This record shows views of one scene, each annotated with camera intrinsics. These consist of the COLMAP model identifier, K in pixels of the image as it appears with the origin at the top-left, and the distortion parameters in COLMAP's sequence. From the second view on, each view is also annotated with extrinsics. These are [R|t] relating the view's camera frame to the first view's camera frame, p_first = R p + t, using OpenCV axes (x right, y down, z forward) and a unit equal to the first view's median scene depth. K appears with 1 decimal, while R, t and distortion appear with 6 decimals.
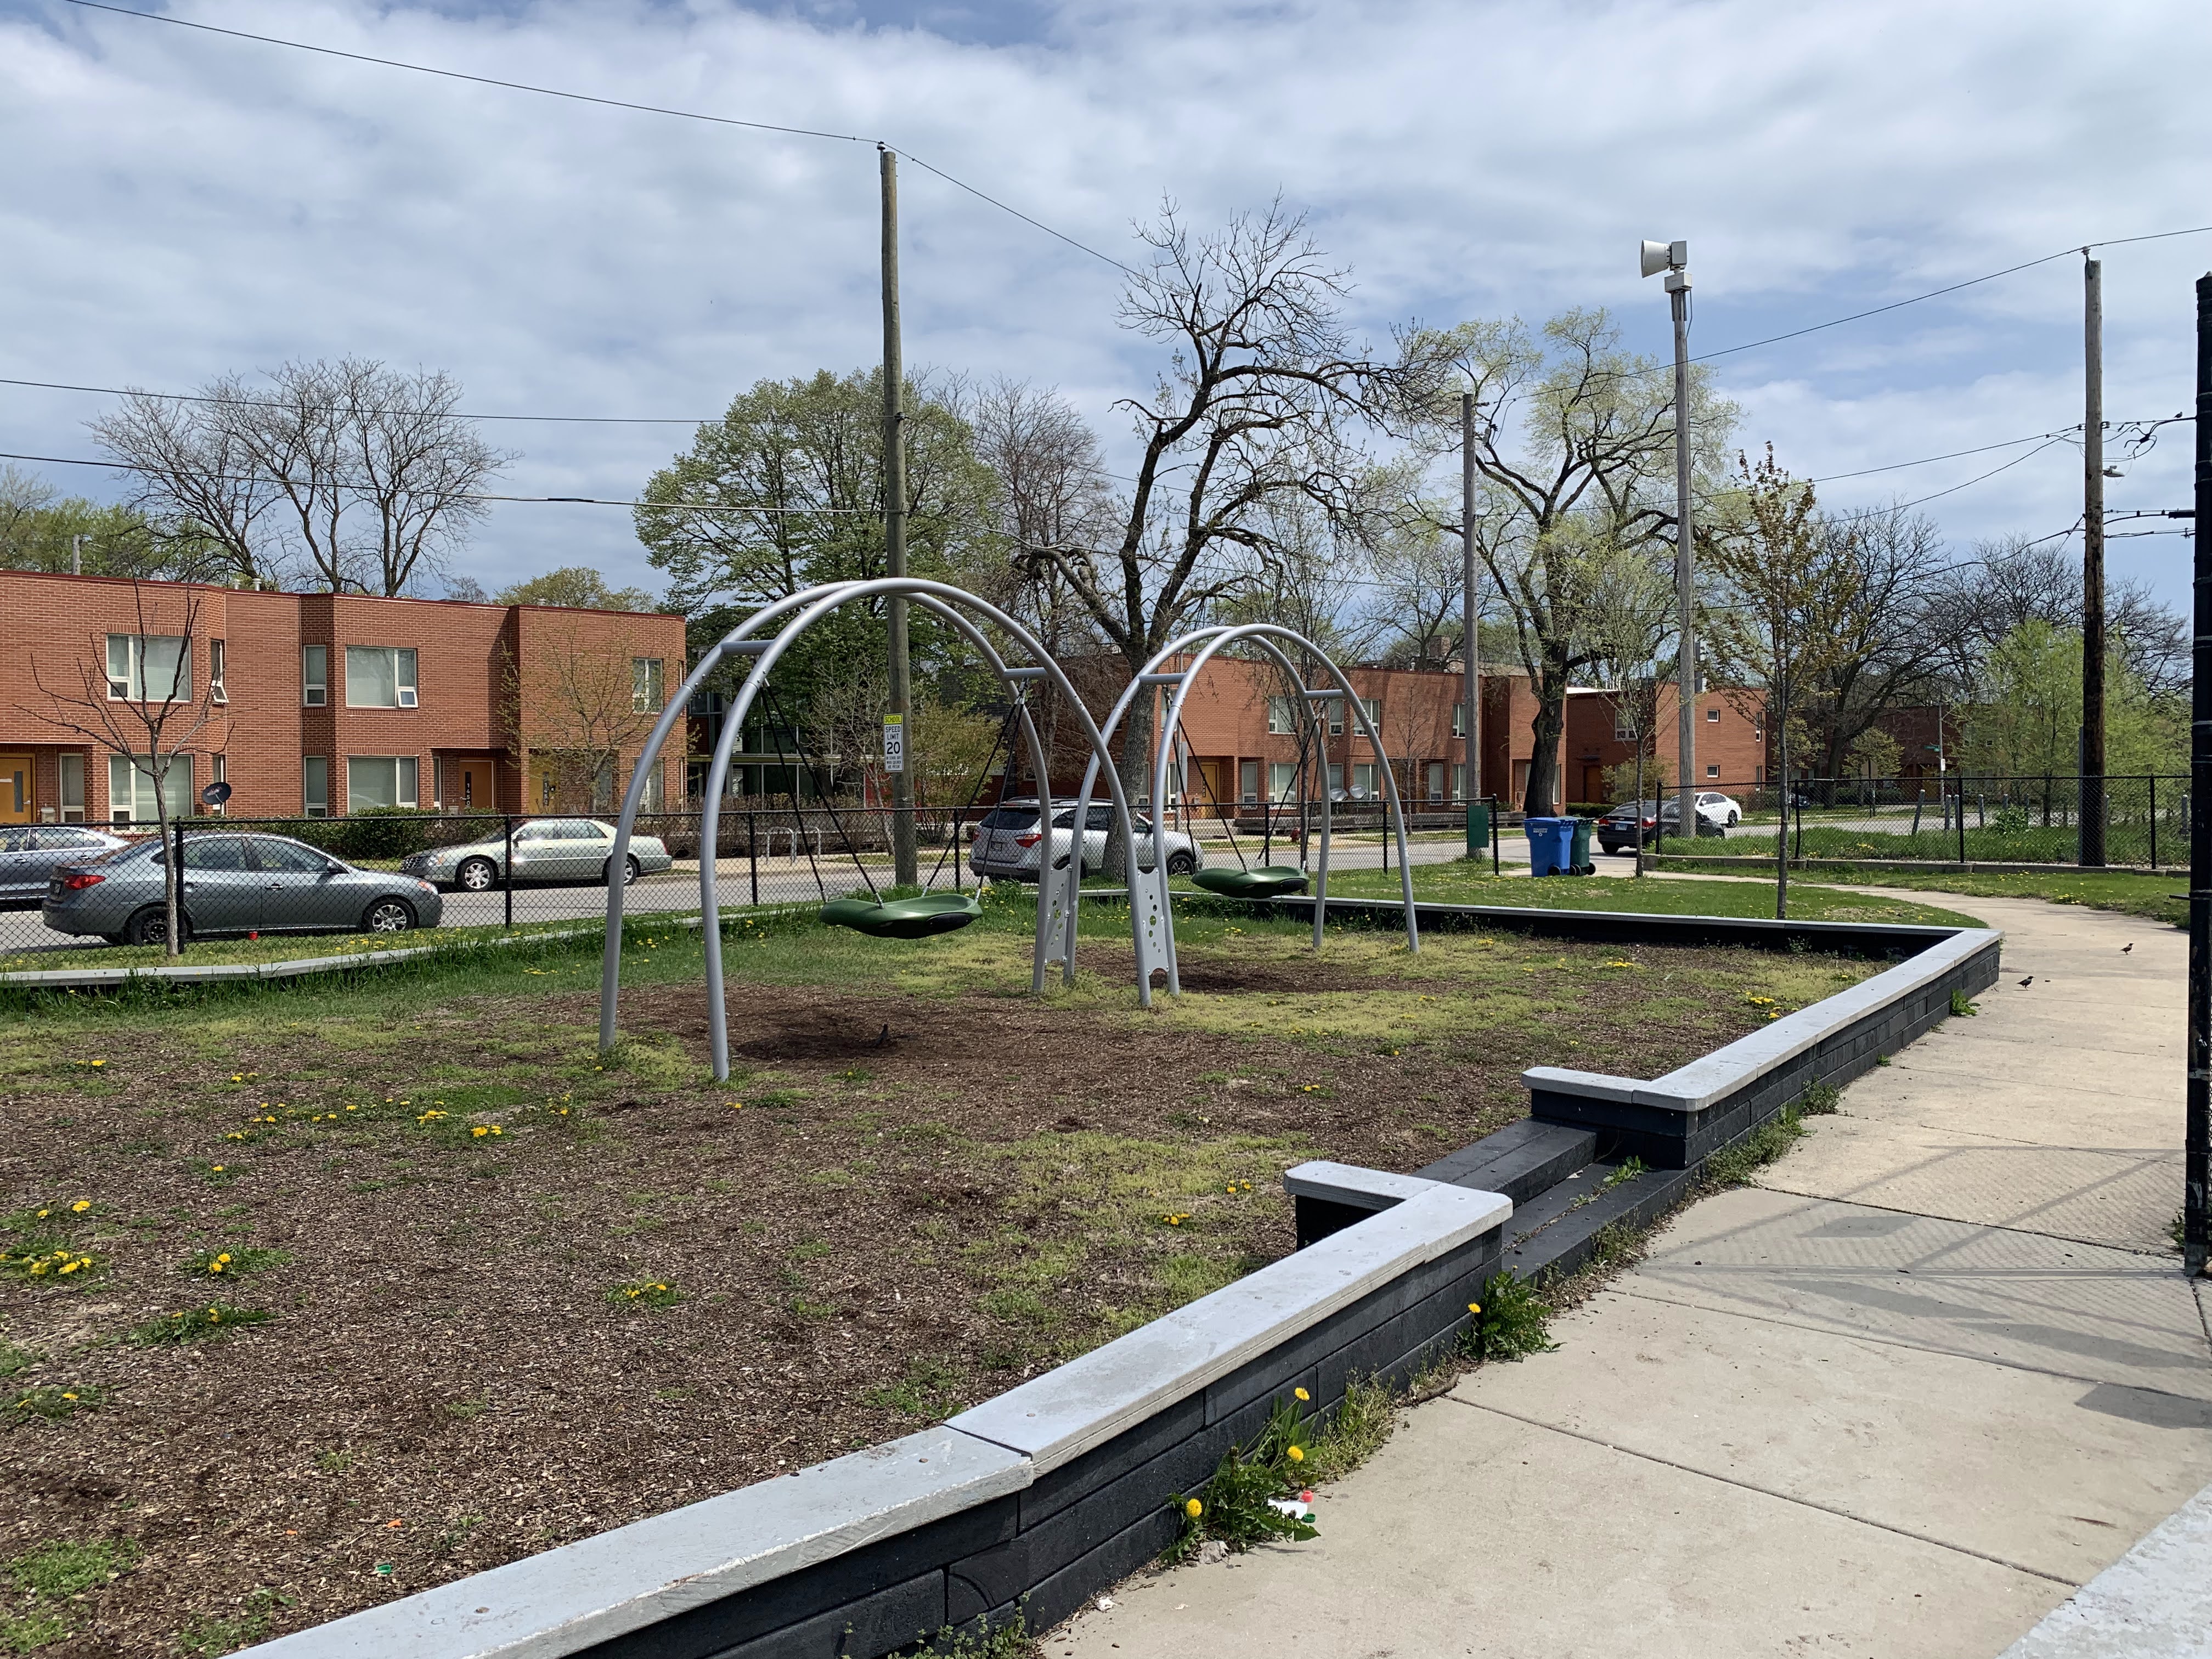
lens RADIAL K [[1676.4, 0, 1130.1], [0, 1676.4, 833.4], [0, 0, 1]] dist [0.010026, -0.016800]
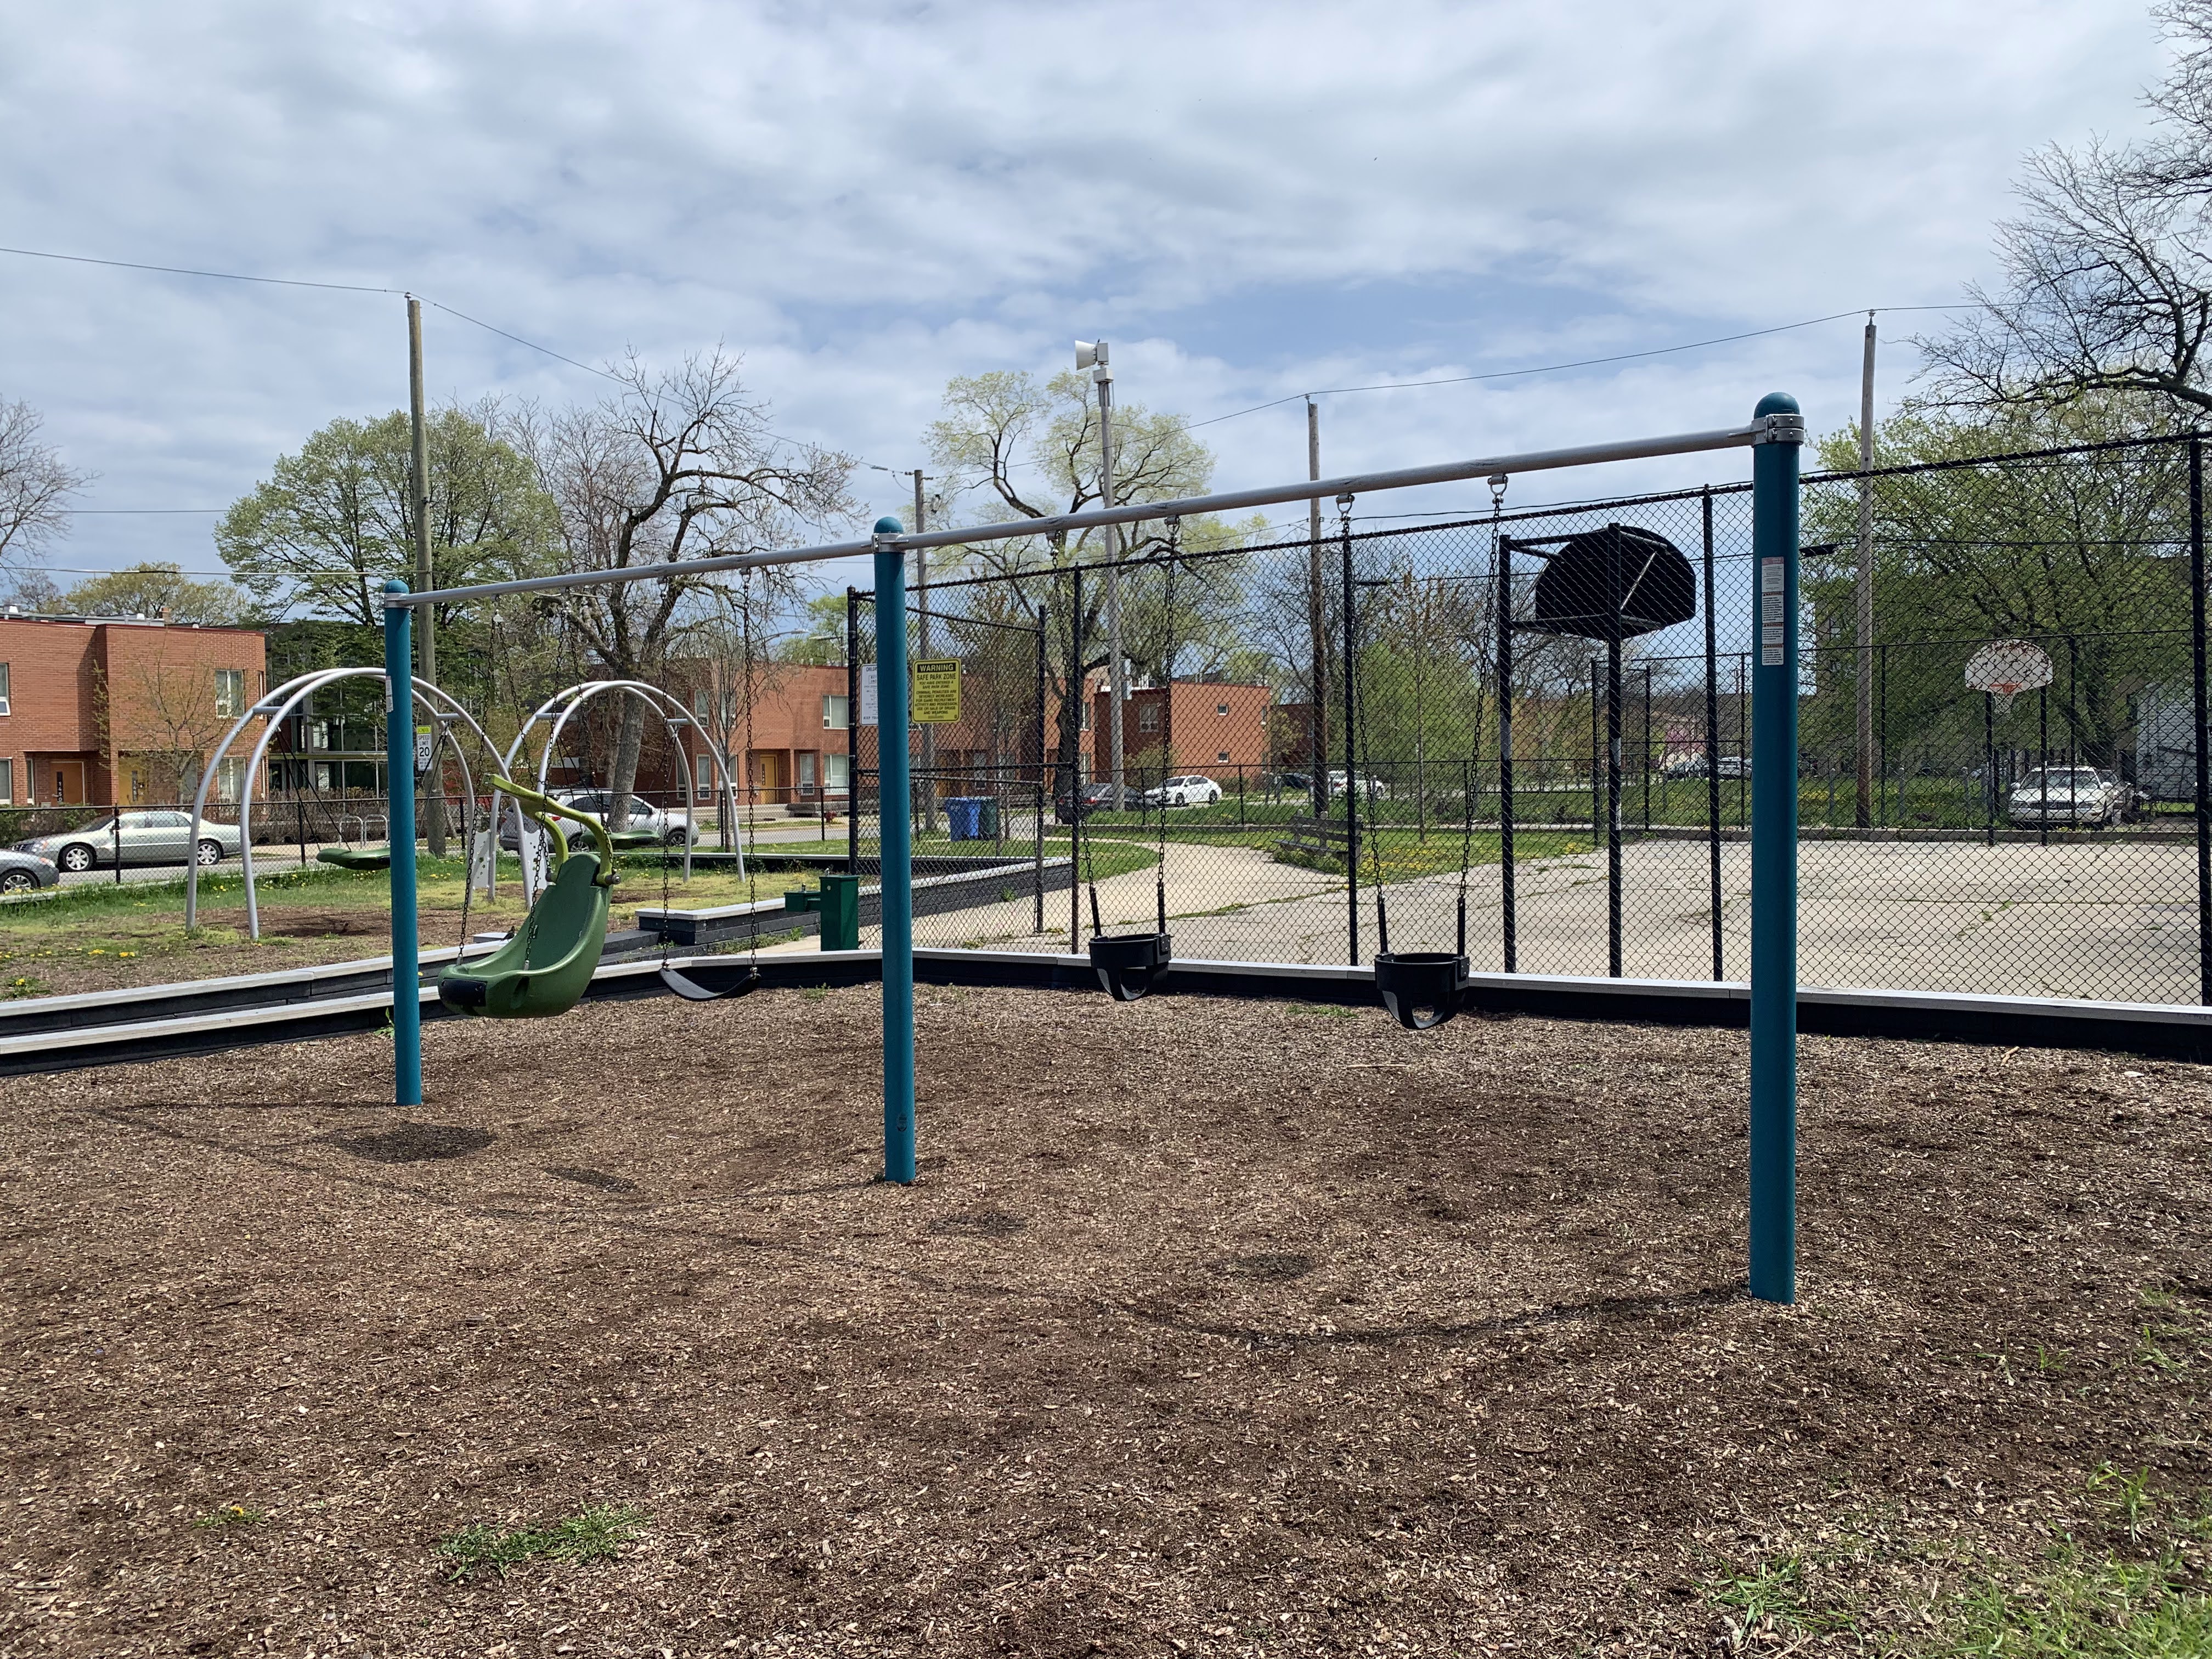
lens RADIAL K [[1676.4, 0, 1105.6], [0, 1676.4, 824.1], [0, 0, 1]] dist [0.010026, -0.016800]
pose [[0.981224, -0.017093, 0.192115, 0.067093], [0.016481, 0.999853, 0.004787, 0.004159], [-0.192168, -0.001531, 0.981361, -0.207659]]
